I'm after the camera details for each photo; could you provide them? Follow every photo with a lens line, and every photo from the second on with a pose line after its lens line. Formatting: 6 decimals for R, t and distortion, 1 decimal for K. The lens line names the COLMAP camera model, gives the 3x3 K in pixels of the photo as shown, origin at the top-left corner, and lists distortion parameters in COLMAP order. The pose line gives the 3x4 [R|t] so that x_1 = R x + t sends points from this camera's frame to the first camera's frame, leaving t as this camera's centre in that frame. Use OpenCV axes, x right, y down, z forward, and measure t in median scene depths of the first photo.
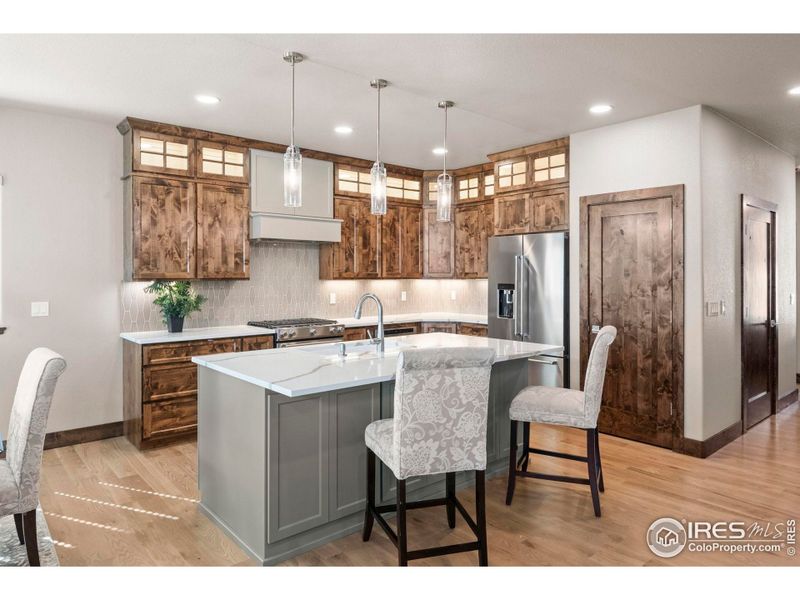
lens RADIAL K [[514.6, 0, 396.9], [0, 514.6, 275.7], [0, 0, 1]] dist [0.005389, -0.005573]
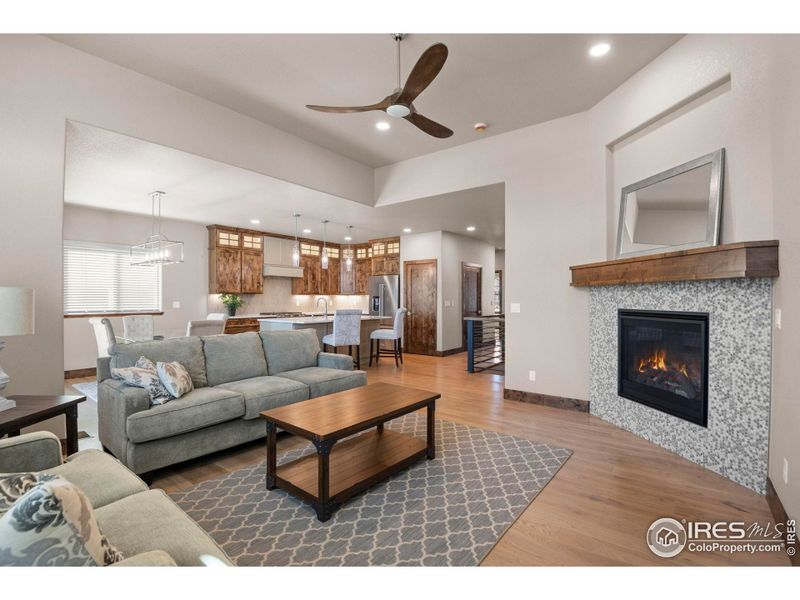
lens RADIAL K [[376.9, 0, 398.1], [0, 376.9, 297.8], [0, 0, 1]] dist [-0.010467, -0.012076]
pose [[0.978123, 0.001961, 0.208020, -0.052651], [-0.000853, 0.999985, -0.005418, 0.036076], [-0.208028, 0.005122, 0.978110, -0.783525]]
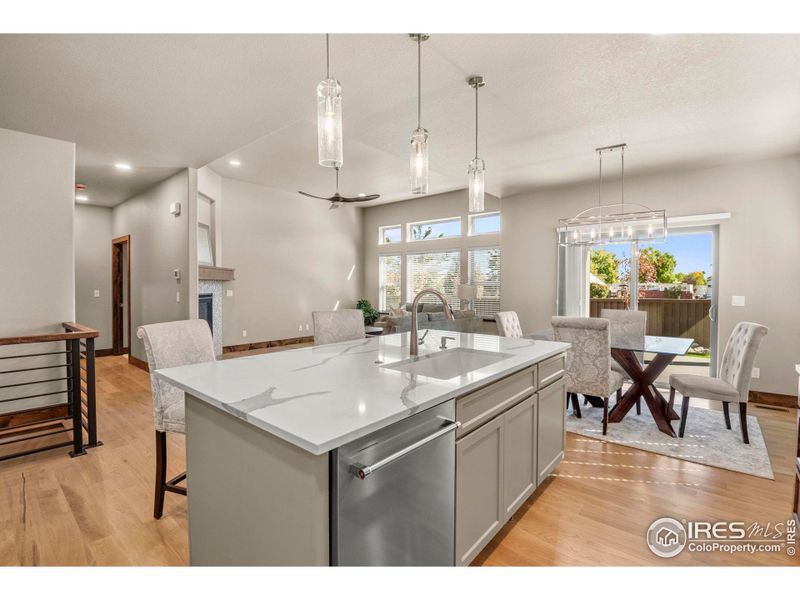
lens RADIAL K [[379.7, 0, 408.2], [0, 379.7, 291.2], [0, 0, 1]] dist [-0.013580, -0.000508]
pose [[-0.984569, 0.001630, -0.174989, 0.063207], [-0.001805, 0.999809, 0.019467, 0.019198], [0.174987, 0.019482, -0.984378, 1.188996]]
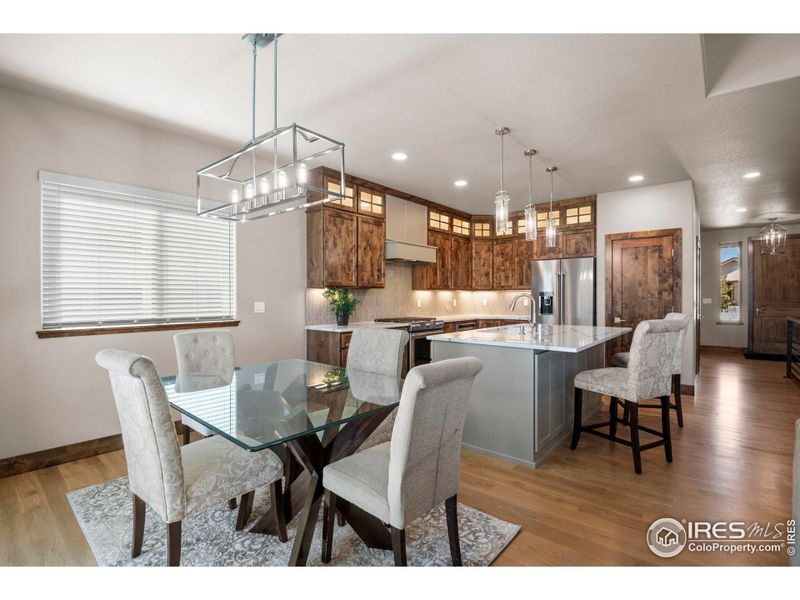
lens RADIAL K [[376.9, 0, 398.2], [0, 376.9, 298.8], [0, 0, 1]] dist [-0.010467, -0.012076]
pose [[0.987452, -0.001280, 0.157914, -0.436213], [0.000305, 0.999981, 0.006194, 0.032320], [-0.157919, -0.006068, 0.987433, -0.013890]]
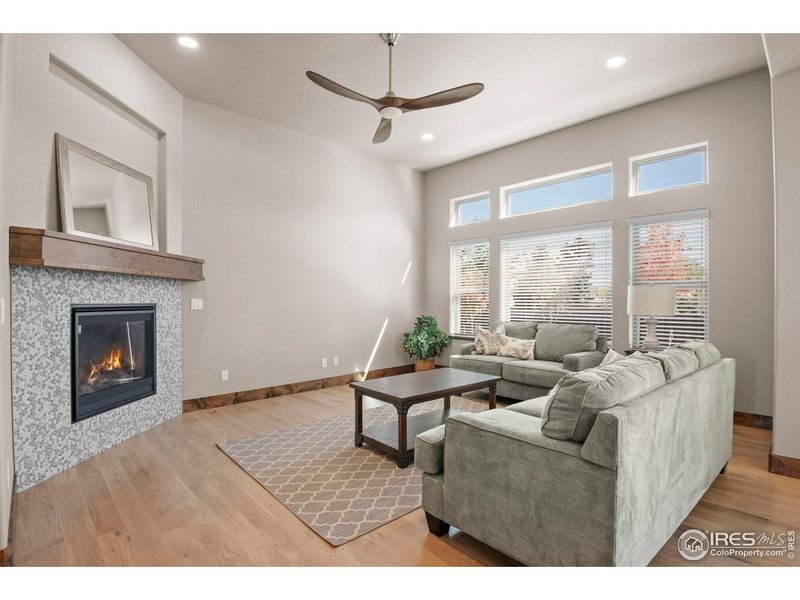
lens RADIAL K [[416.6, 0, 406.4], [0, 416.6, 298.4], [0, 0, 1]] dist [-0.011518, -0.011039]
pose [[-0.998204, 0.000063, -0.059904, 0.089975], [-0.000173, 0.999992, 0.003940, 0.042624], [0.059904, 0.003943, -0.998196, 0.521529]]
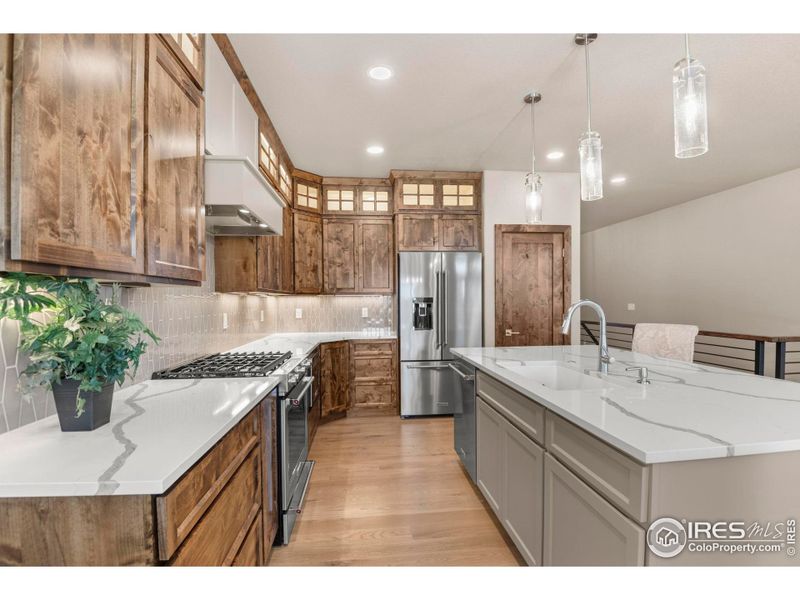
lens RADIAL K [[376.9, 0, 400.4], [0, 376.9, 306.5], [0, 0, 1]] dist [-0.010467, -0.012076]
pose [[0.566518, -0.017791, 0.823857, -0.505580], [0.008682, 0.999840, 0.015621, 0.024864], [-0.824004, -0.001697, 0.566582, 0.679184]]
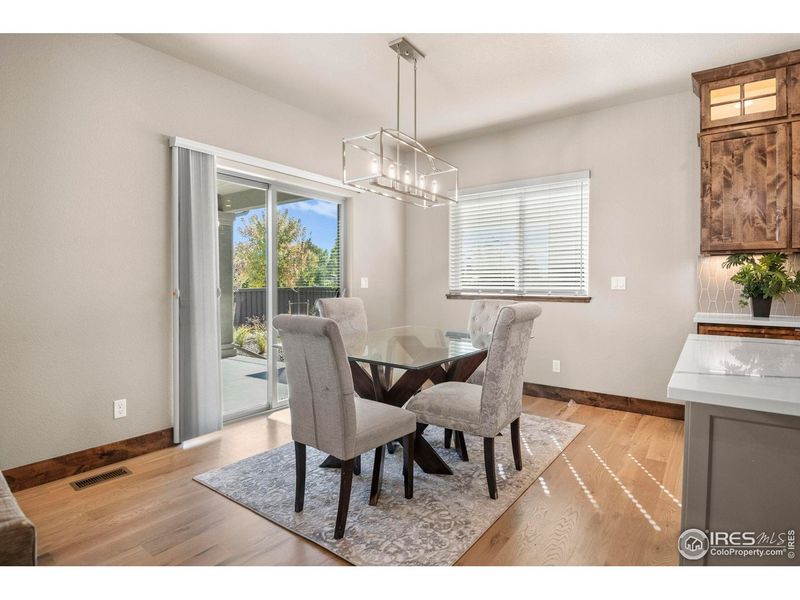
lens RADIAL K [[416.6, 0, 400.6], [0, 416.6, 288.0], [0, 0, 1]] dist [-0.011518, -0.011039]
pose [[0.226191, 0.015361, -0.973962, 0.066464], [-0.003787, 0.999882, 0.014890, 0.056609], [0.974076, 0.000320, 0.226223, 0.300118]]
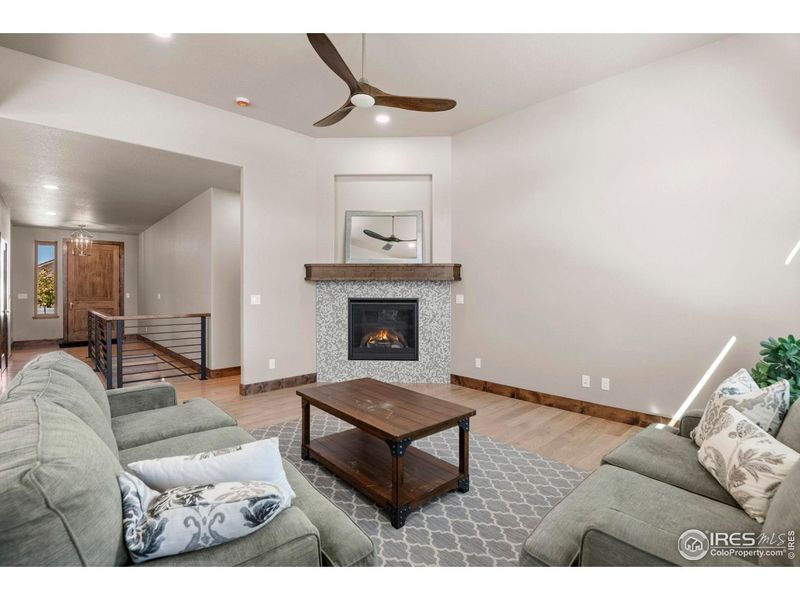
lens RADIAL K [[376.9, 0, 399.4], [0, 376.9, 292.6], [0, 0, 1]] dist [-0.010467, -0.012076]
pose [[-0.039192, -0.004340, 0.999222, -0.533124], [0.003753, 0.999983, 0.004491, 0.034874], [-0.999225, 0.003926, -0.039175, -0.226621]]
